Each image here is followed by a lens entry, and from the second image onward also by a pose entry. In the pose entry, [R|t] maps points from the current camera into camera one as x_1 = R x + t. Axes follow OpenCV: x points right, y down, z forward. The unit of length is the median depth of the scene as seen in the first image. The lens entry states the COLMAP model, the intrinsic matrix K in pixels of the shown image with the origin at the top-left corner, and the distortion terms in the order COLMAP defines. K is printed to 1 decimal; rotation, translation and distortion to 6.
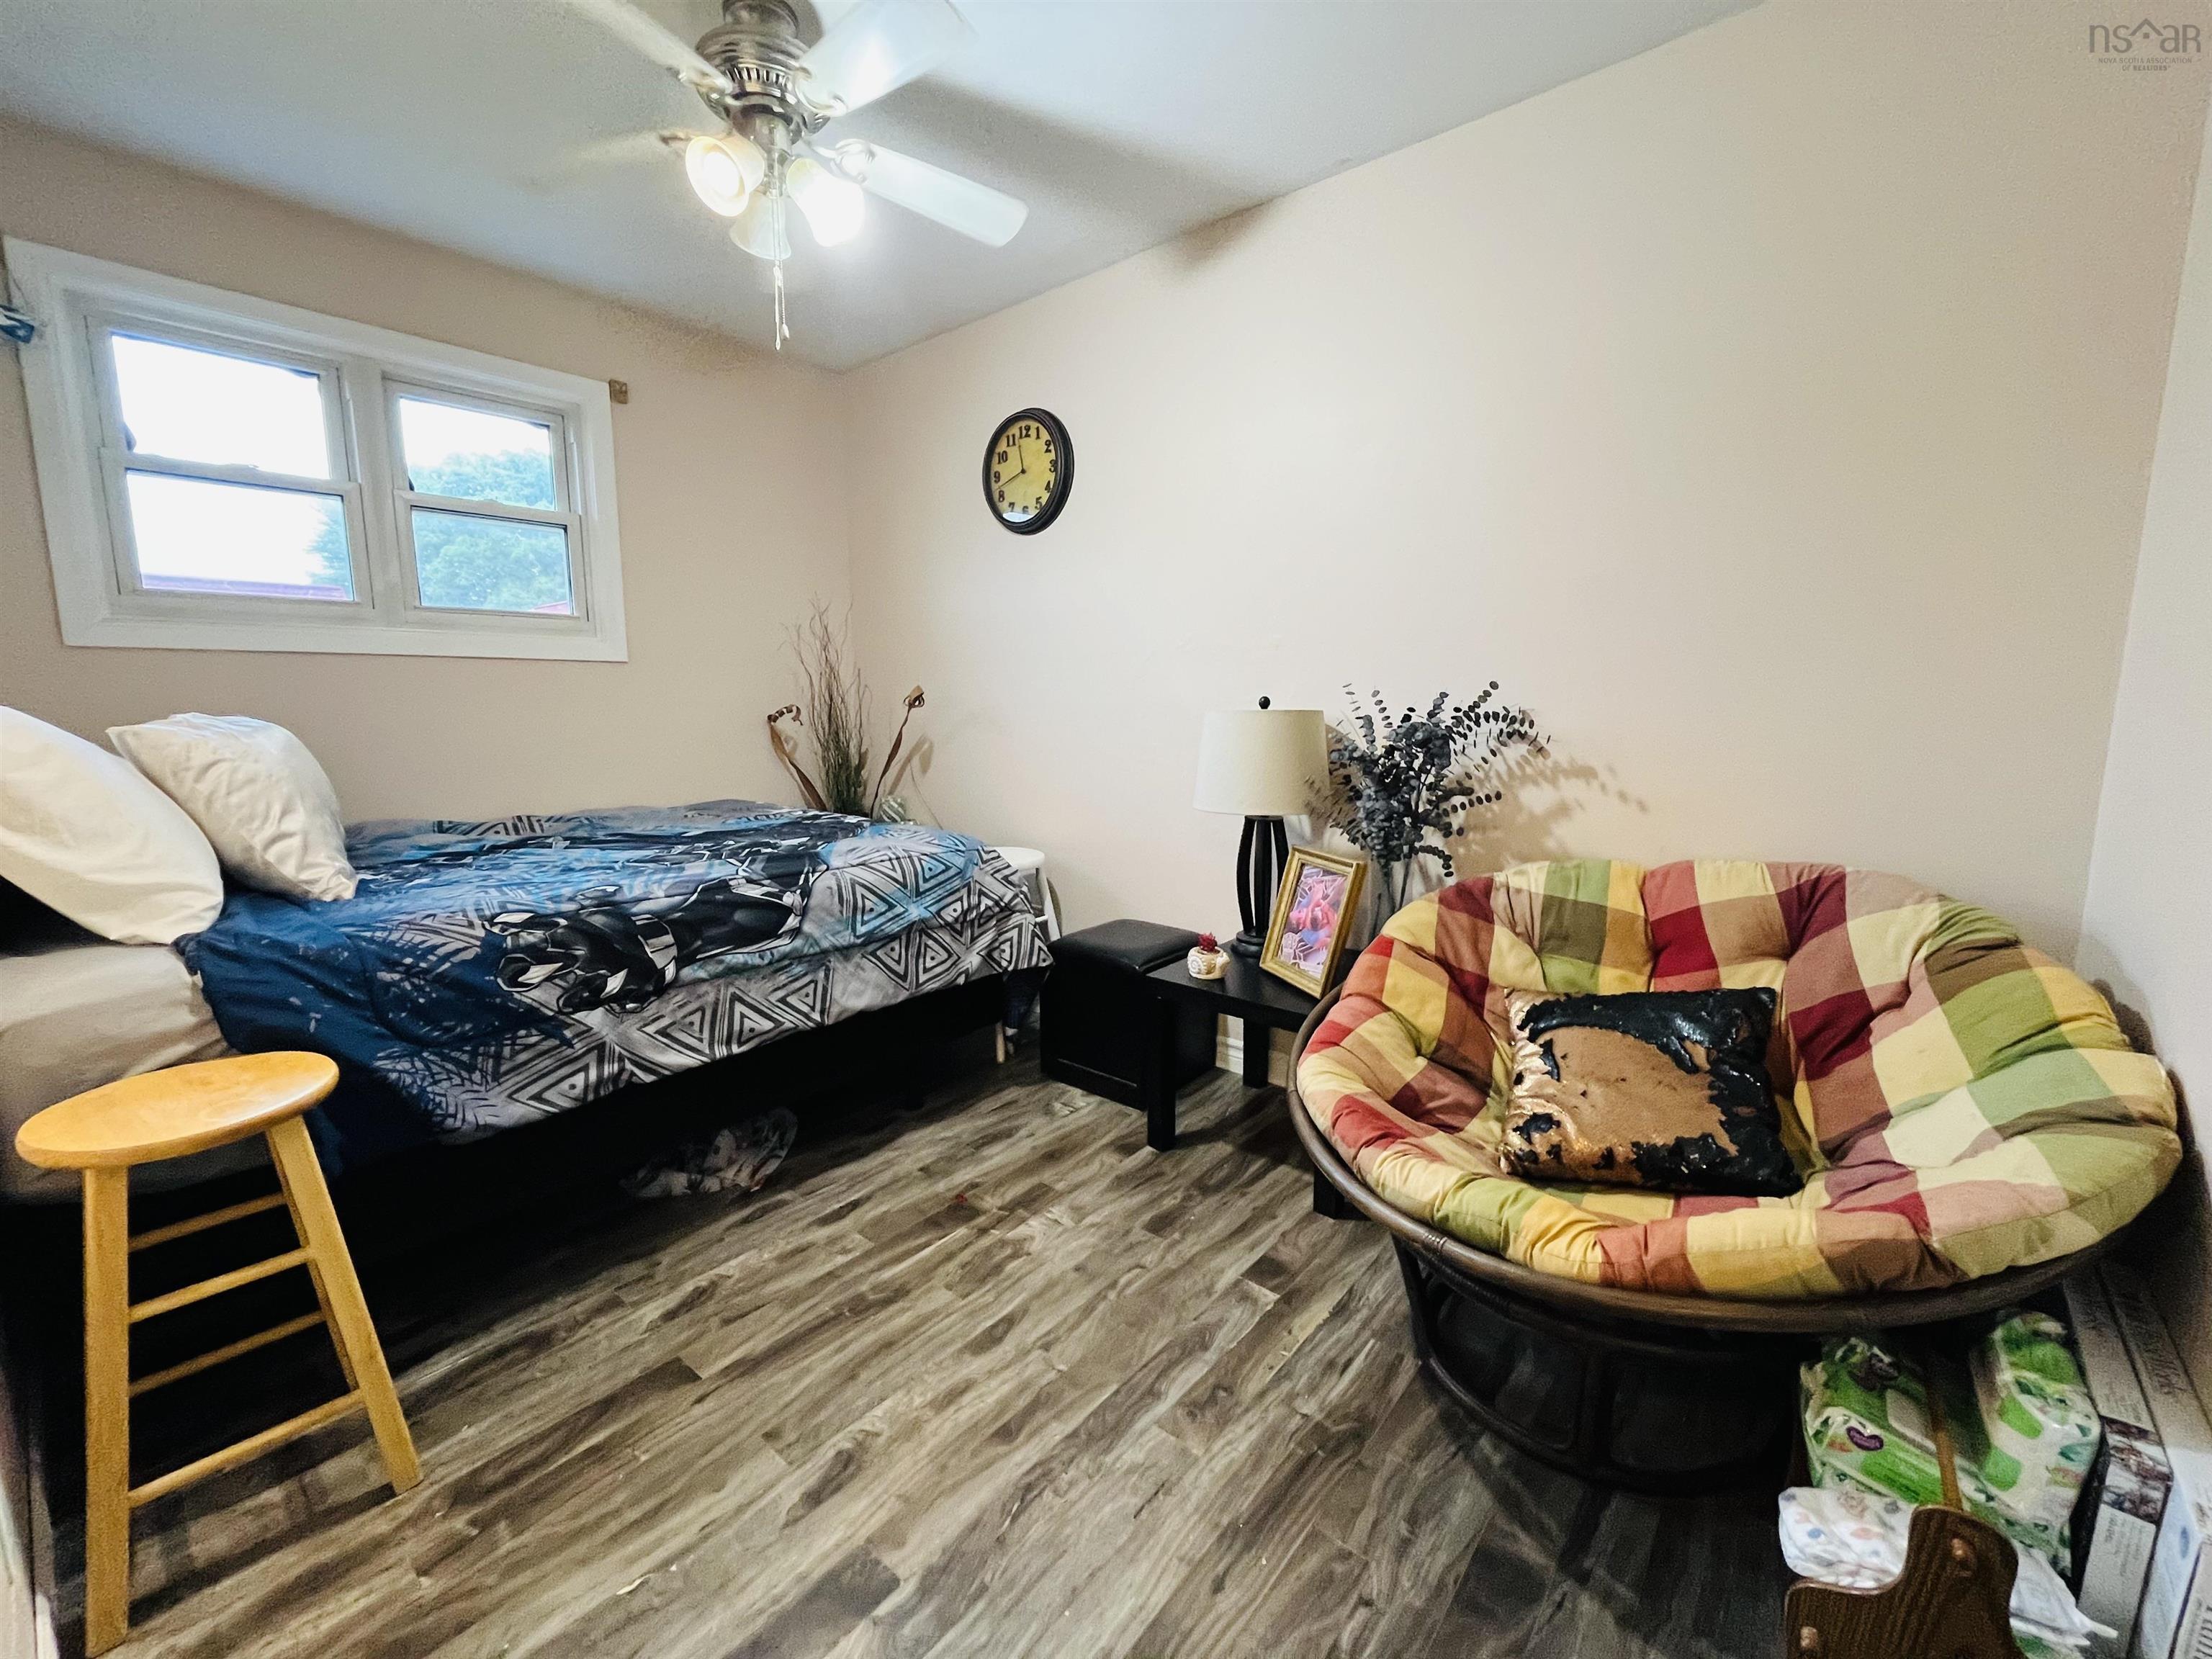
lens RADIAL K [[902.1, 0, 1100.4], [0, 902.1, 825.4], [0, 0, 1]] dist [-0.002489, -0.000002]
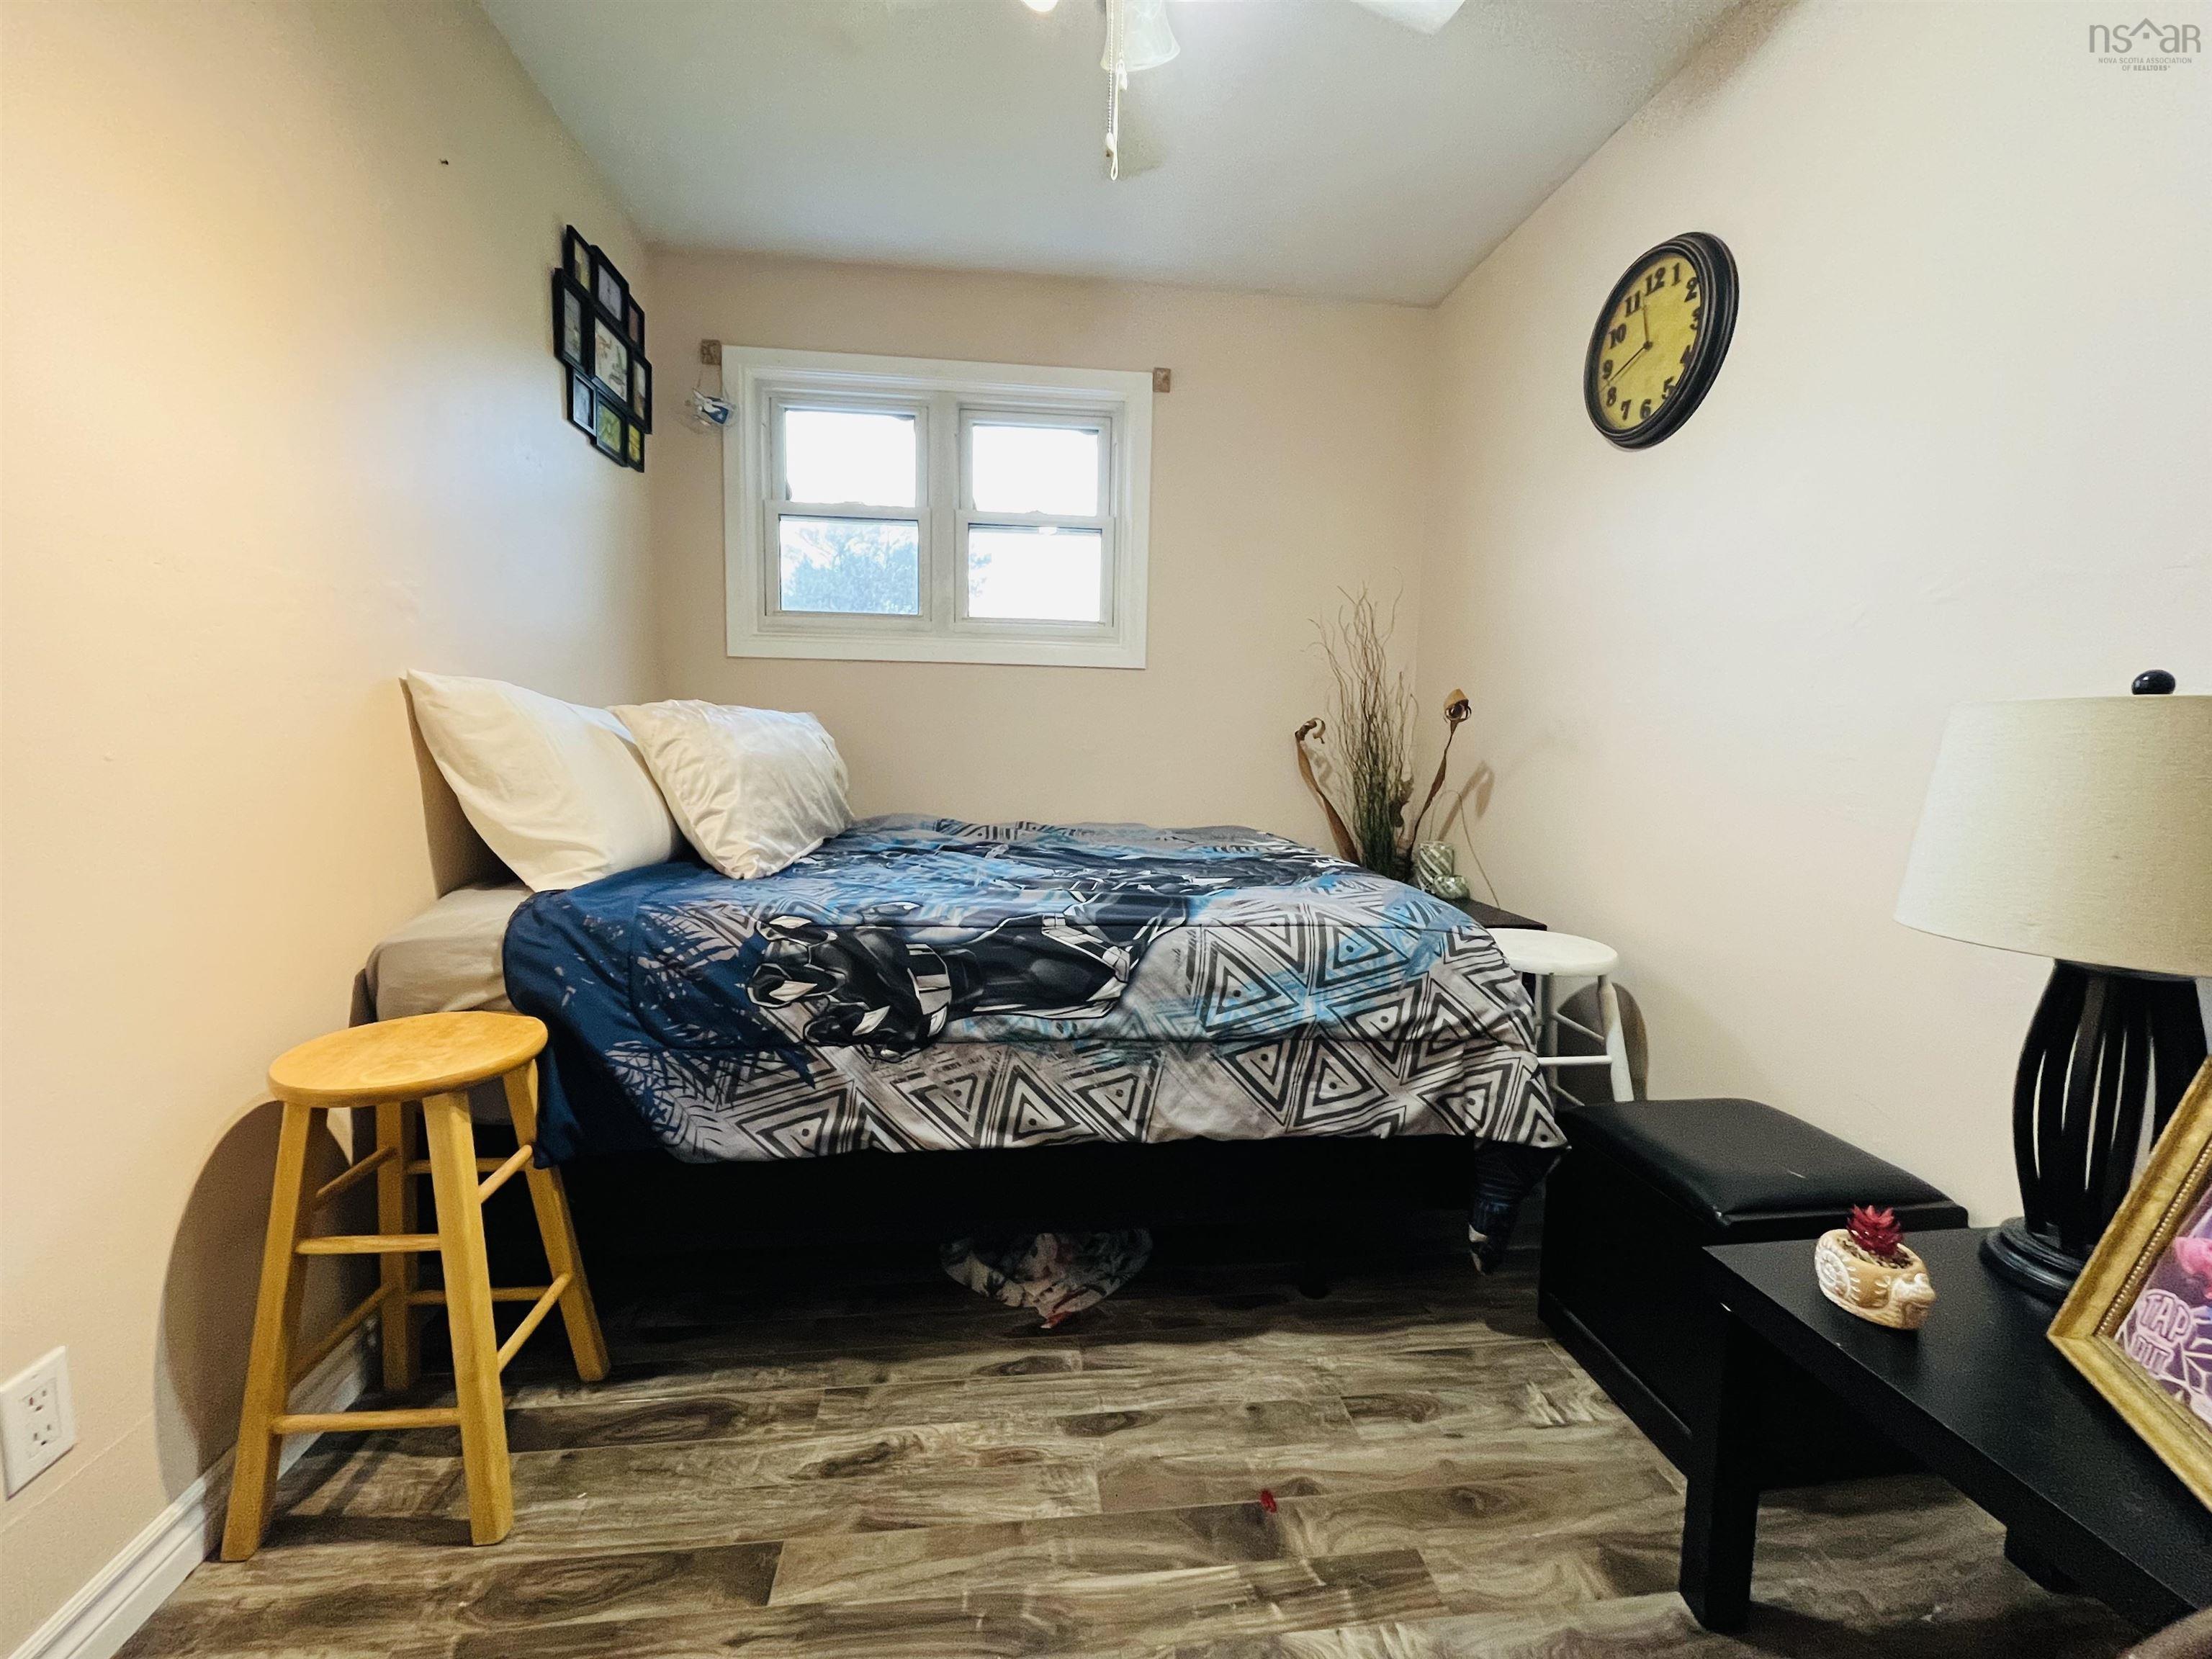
lens RADIAL K [[902.1, 0, 1100.4], [0, 902.1, 825.4], [0, 0, 1]] dist [-0.002489, -0.000002]
pose [[0.727866, 0.084951, -0.680437, 0.132606], [-0.116221, 0.993223, -0.000321, -0.021839], [0.675798, 0.079315, 0.732807, 0.439503]]
